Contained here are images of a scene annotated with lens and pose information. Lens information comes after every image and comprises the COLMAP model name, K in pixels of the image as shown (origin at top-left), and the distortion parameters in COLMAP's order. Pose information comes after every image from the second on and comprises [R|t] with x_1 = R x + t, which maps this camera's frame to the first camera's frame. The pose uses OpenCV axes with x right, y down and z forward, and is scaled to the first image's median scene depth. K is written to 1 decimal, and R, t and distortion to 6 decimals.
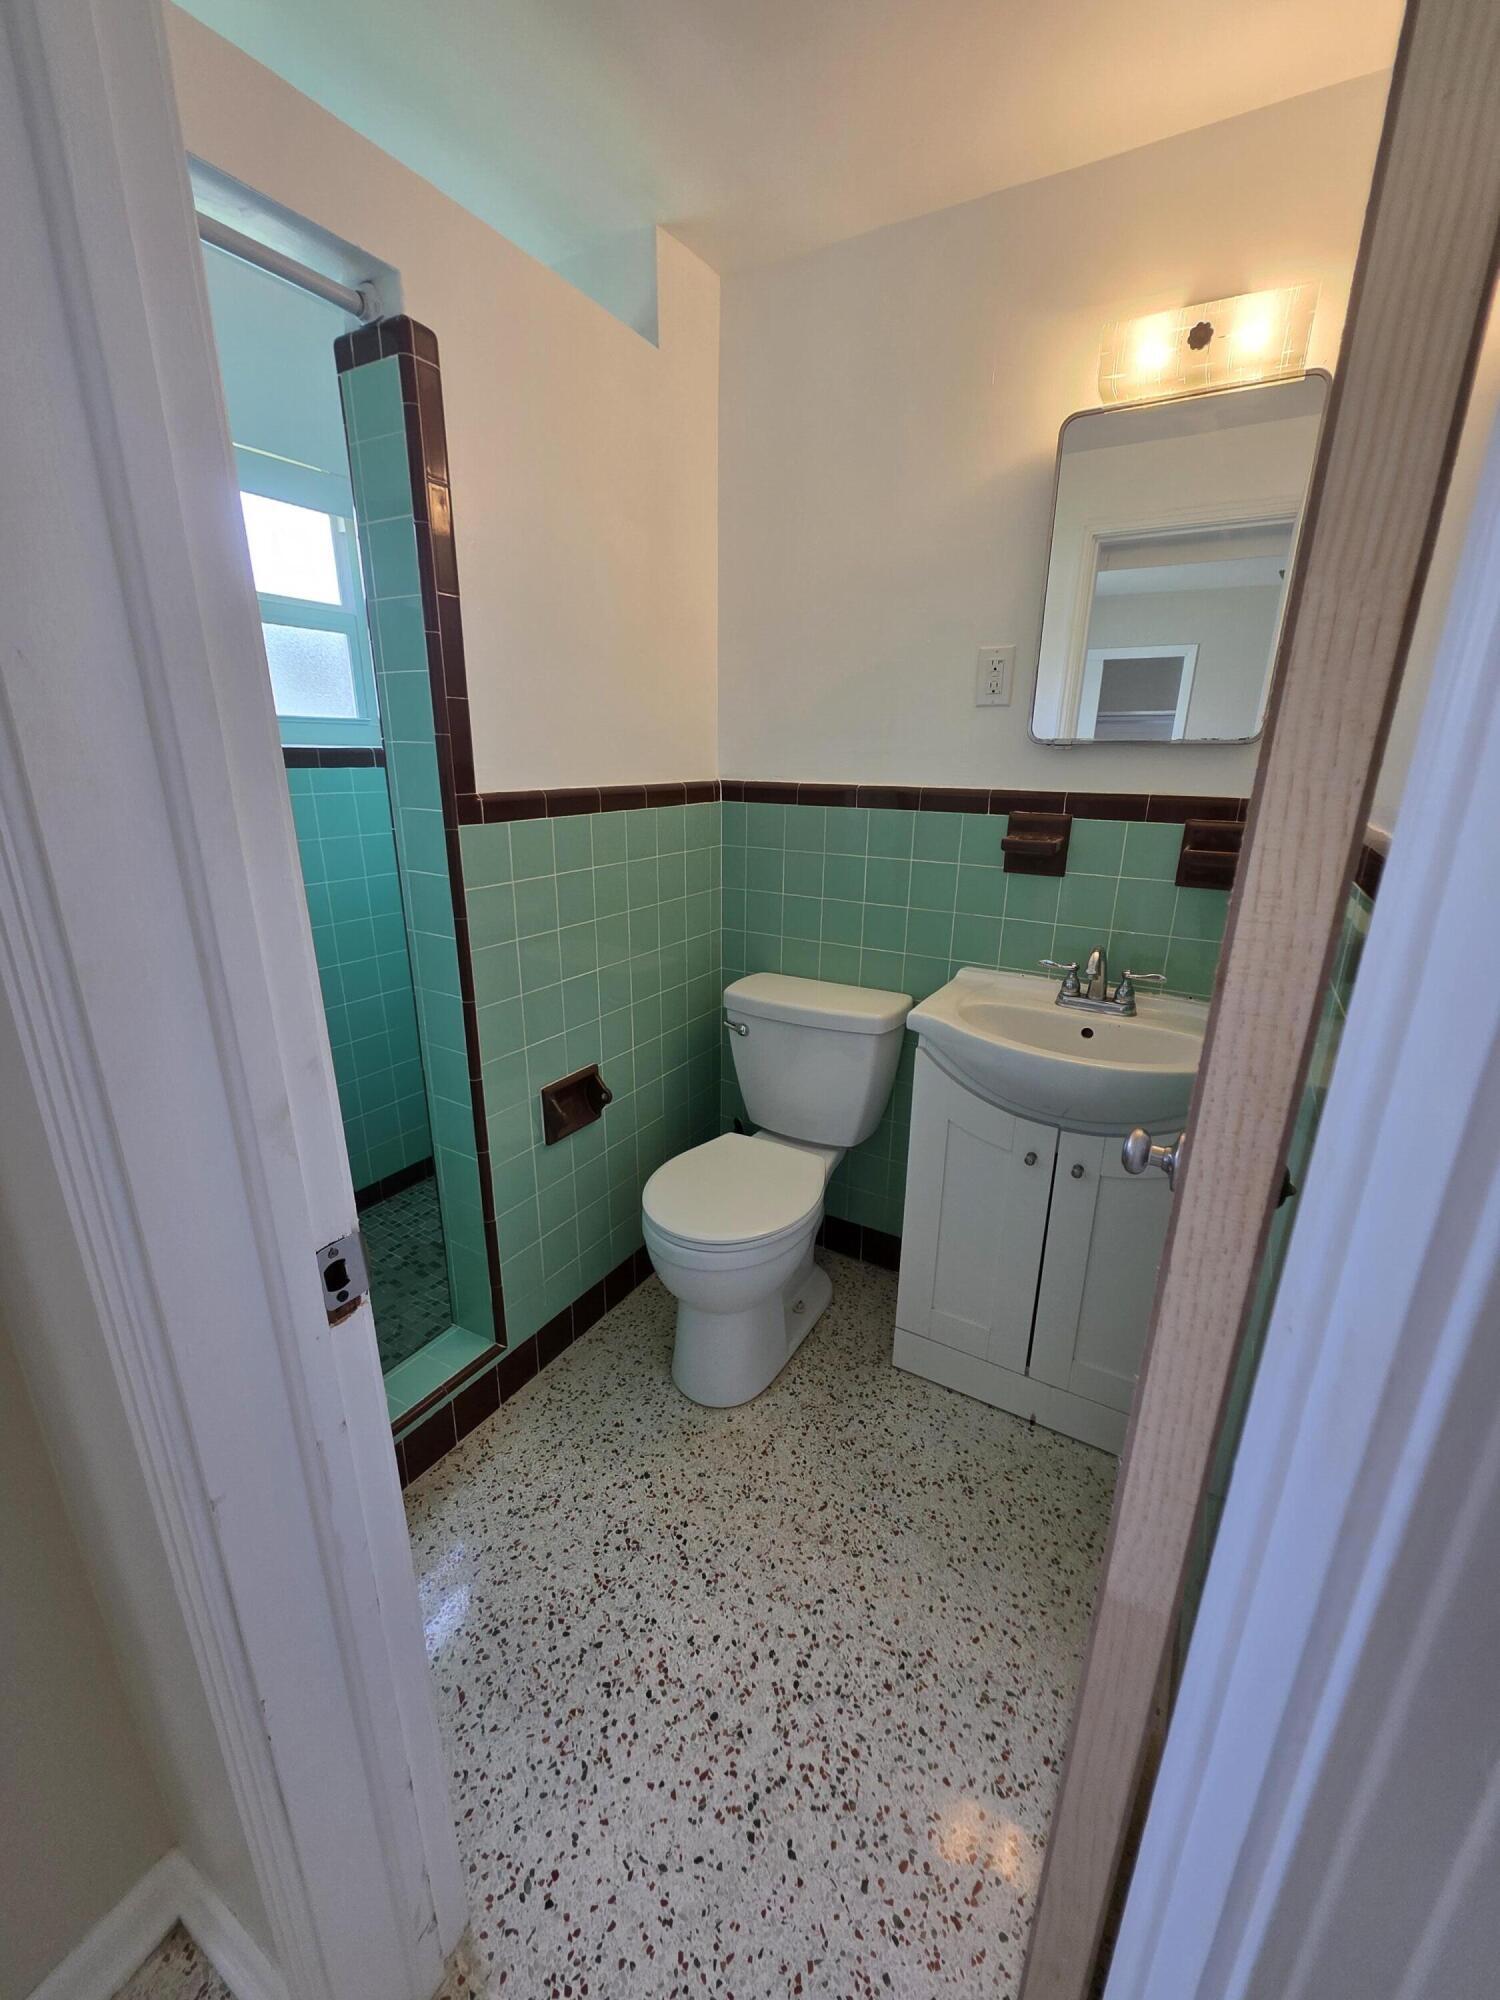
lens RADIAL K [[802.6, 0, 760.3], [0, 802.6, 1001.3], [0, 0, 1]] dist [-0.001661, 0.002552]
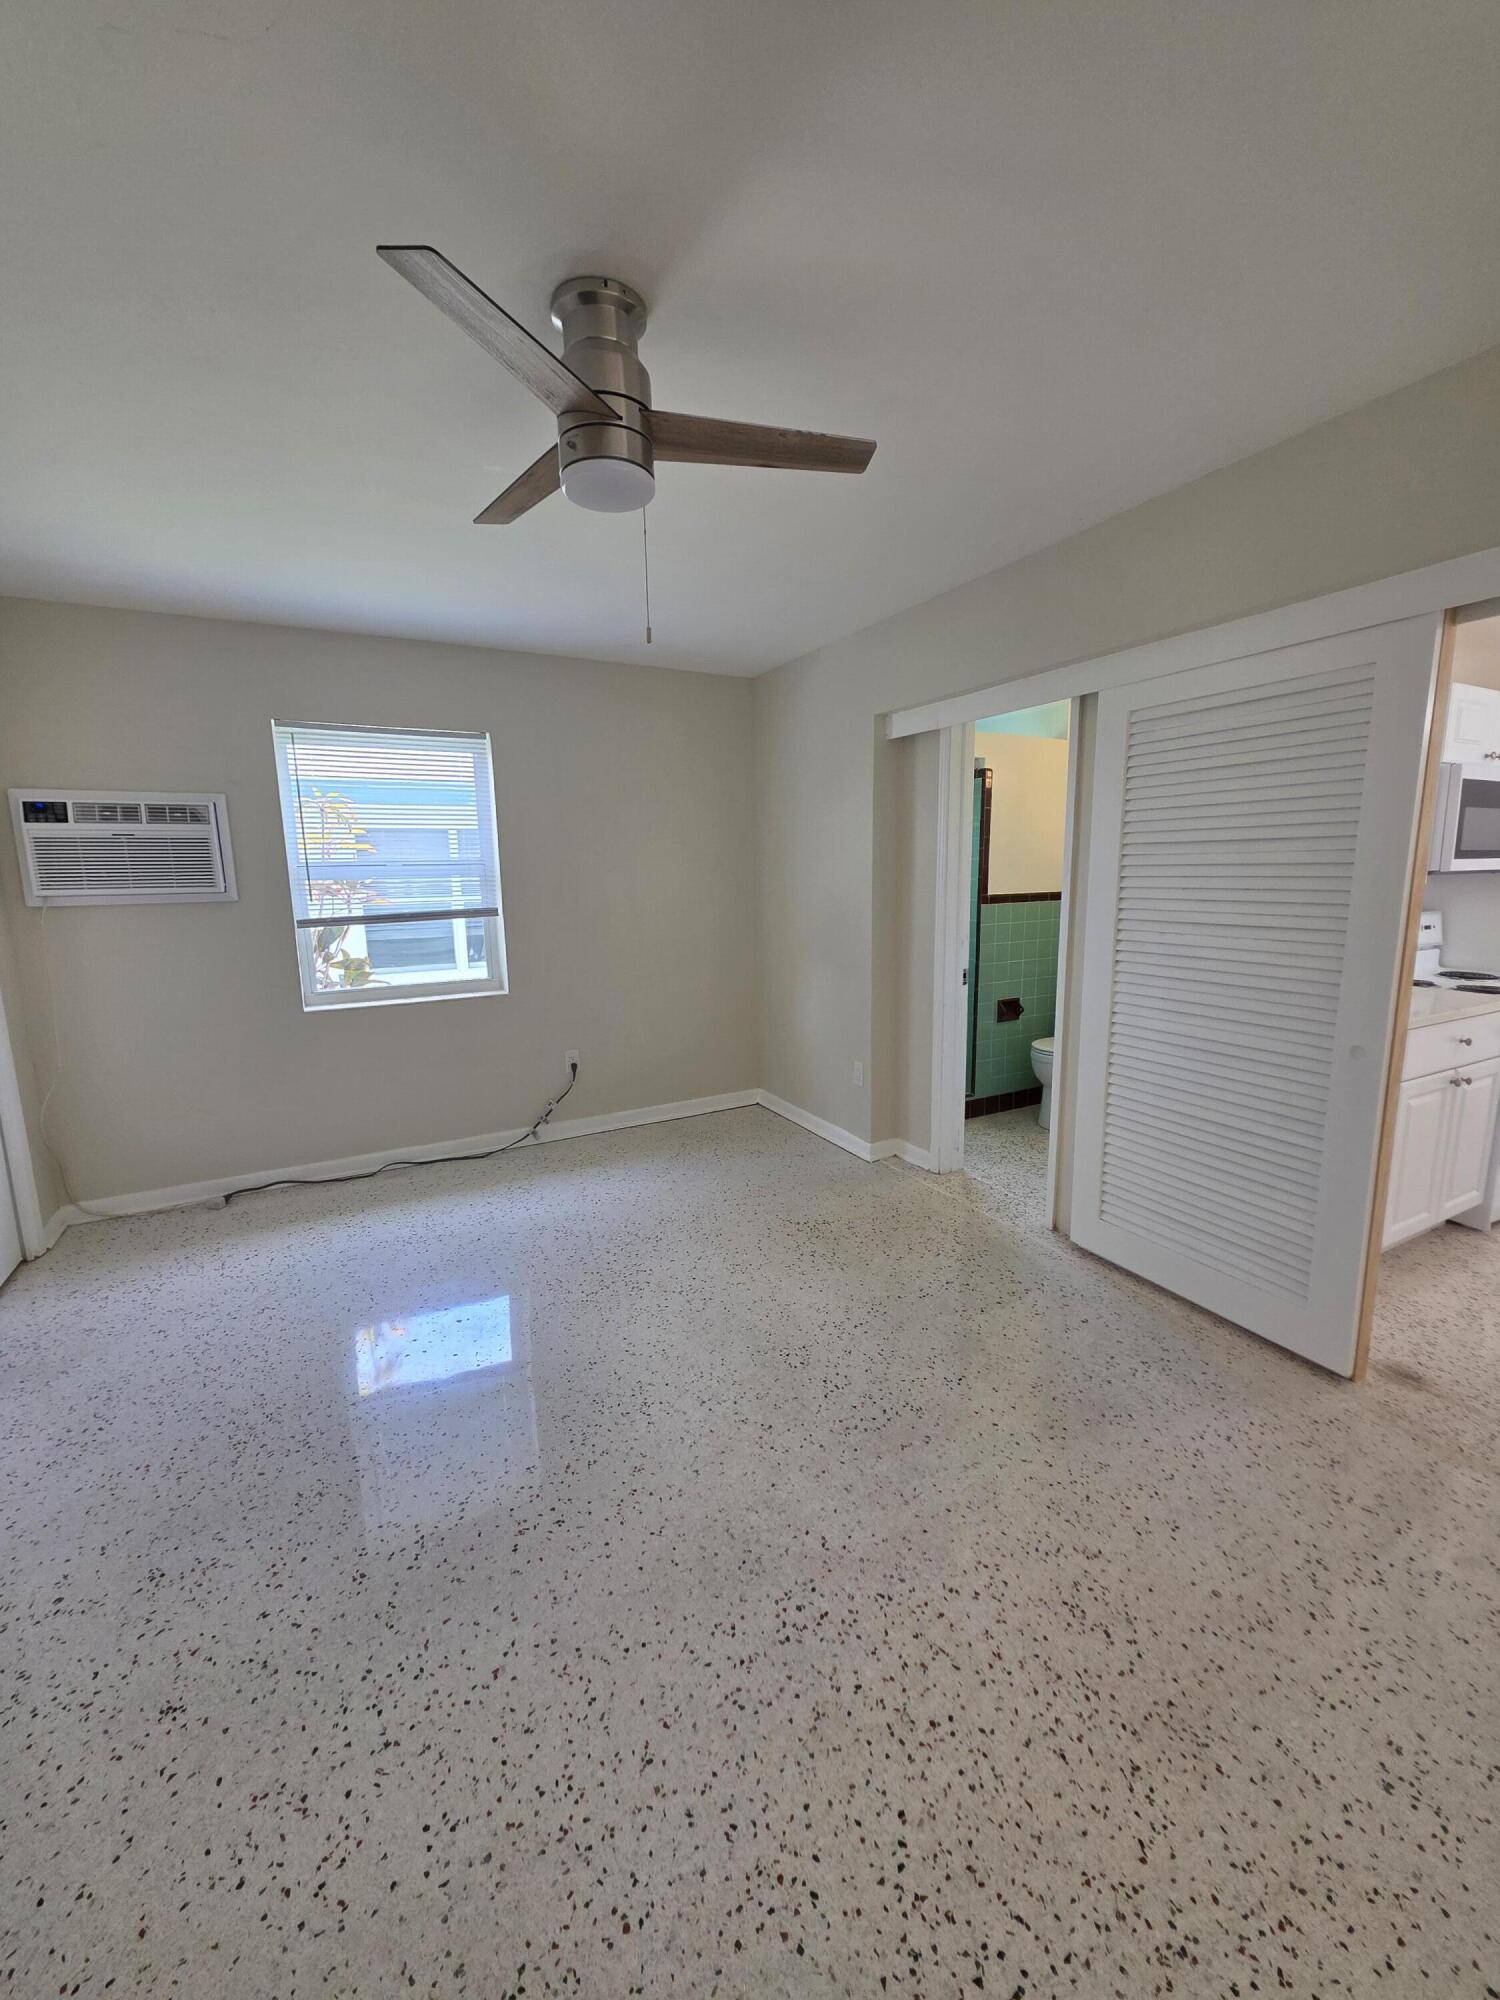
lens RADIAL K [[802.6, 0, 760.3], [0, 802.6, 1001.3], [0, 0, 1]] dist [-0.001661, 0.002552]
pose [[0.854488, 0.060974, -0.515881, 0.496872], [-0.134148, 0.985303, -0.105742, 0.566867], [0.501852, 0.159560, 0.850109, -1.924262]]
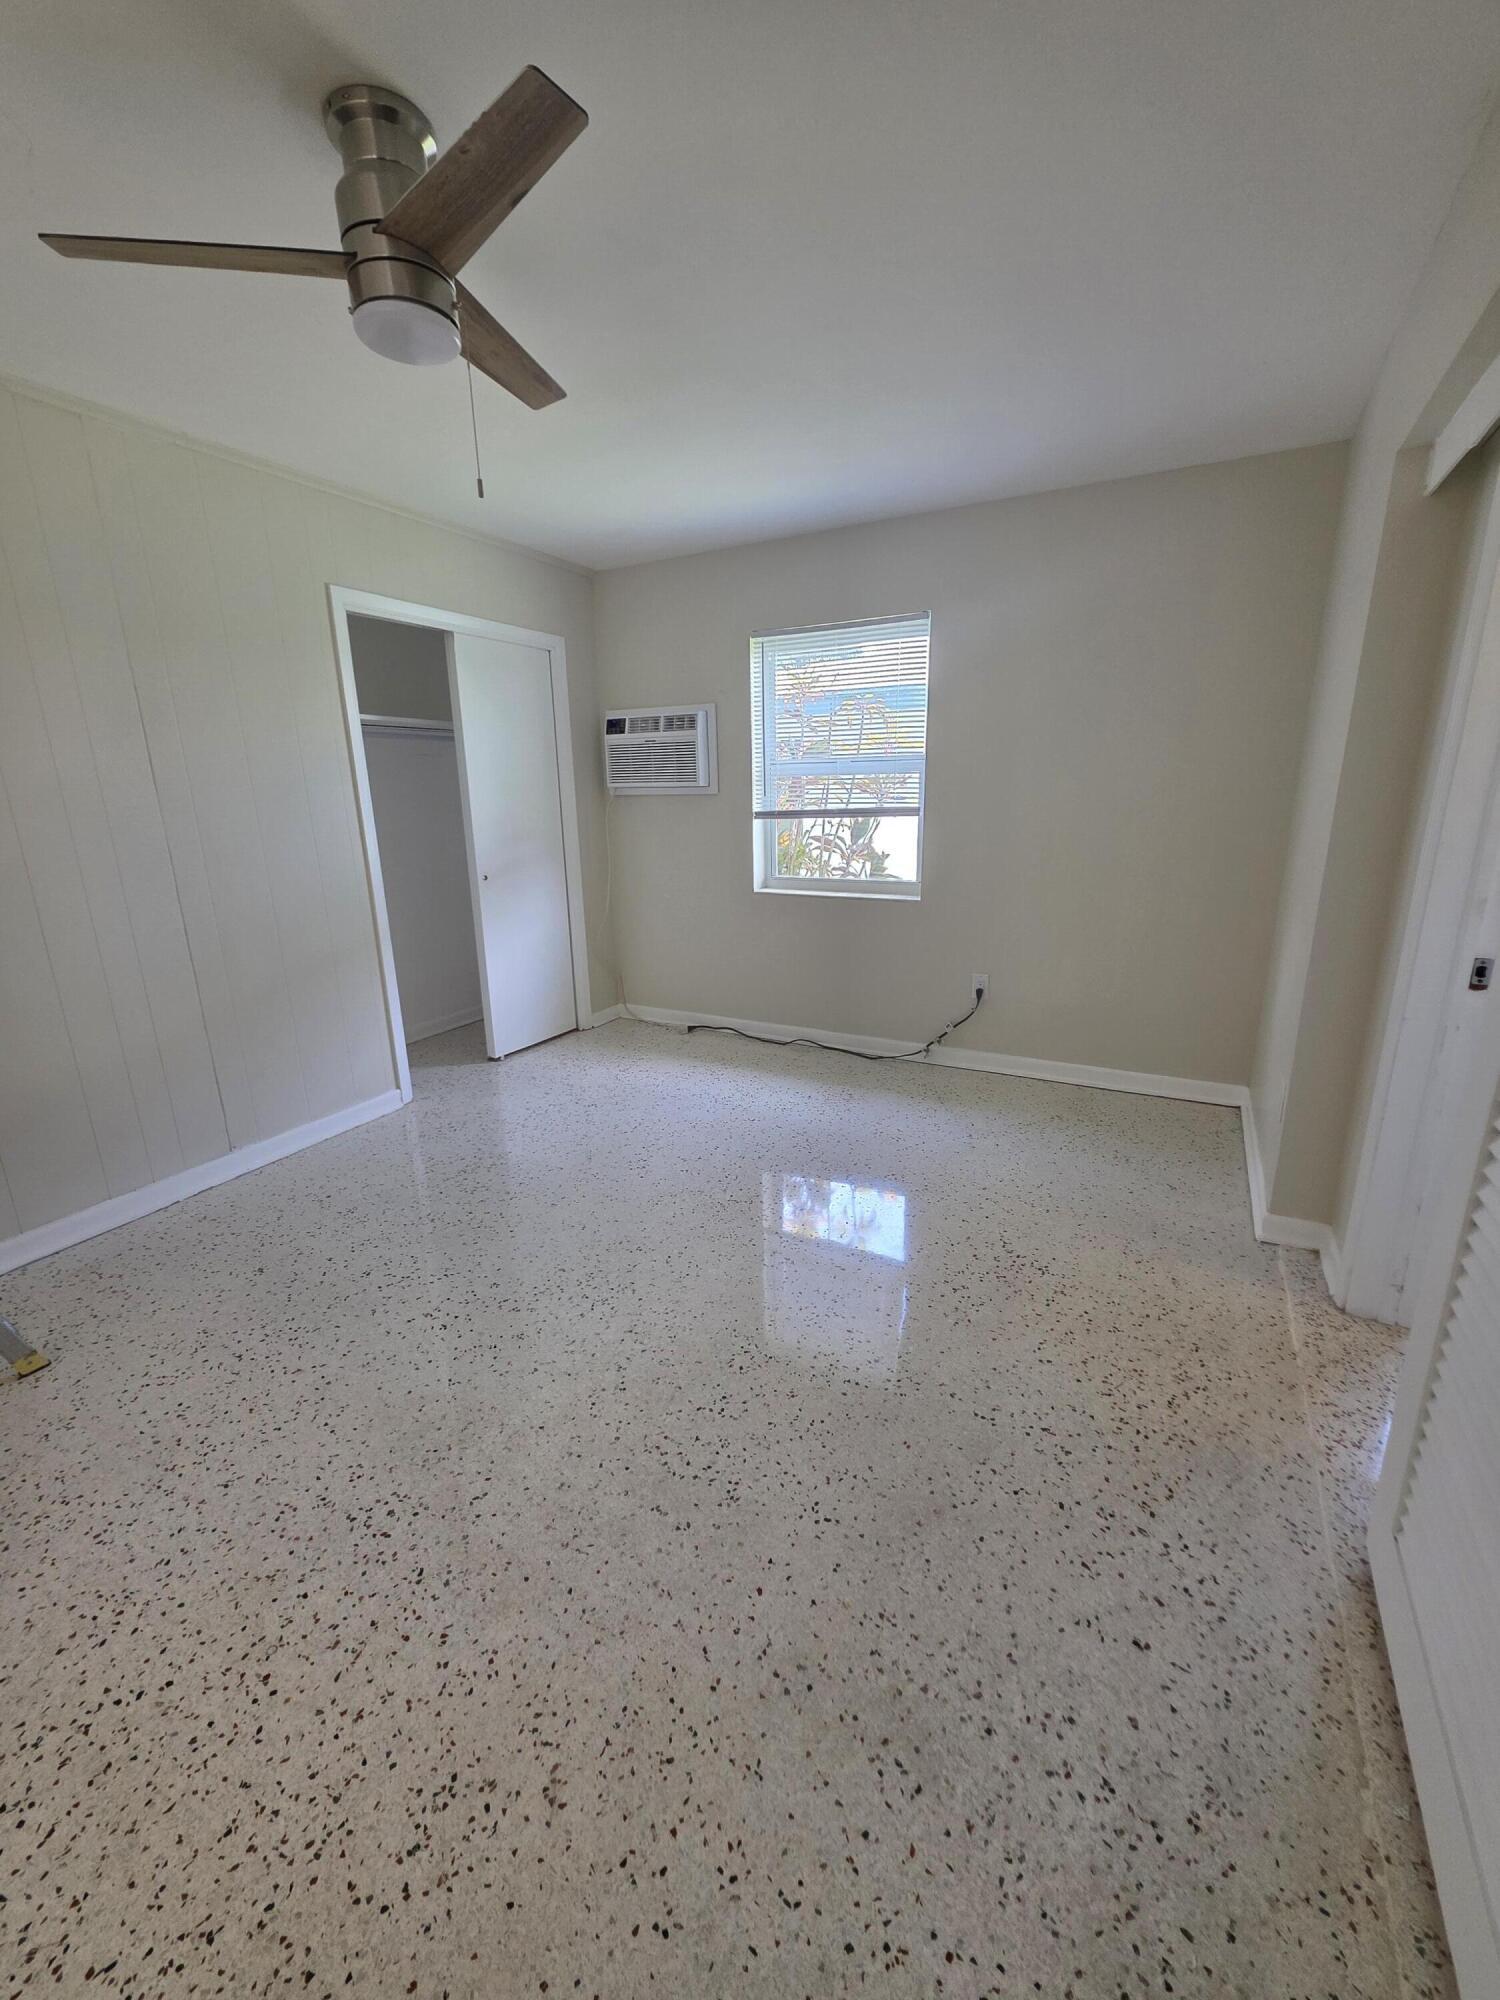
lens RADIAL K [[802.6, 0, 760.3], [0, 802.6, 1001.3], [0, 0, 1]] dist [-0.001661, 0.002552]
pose [[0.029860, 0.249542, -0.967903, 0.913053], [-0.289775, 0.928912, 0.230550, 0.224724], [0.956629, 0.273590, 0.100048, -0.704051]]
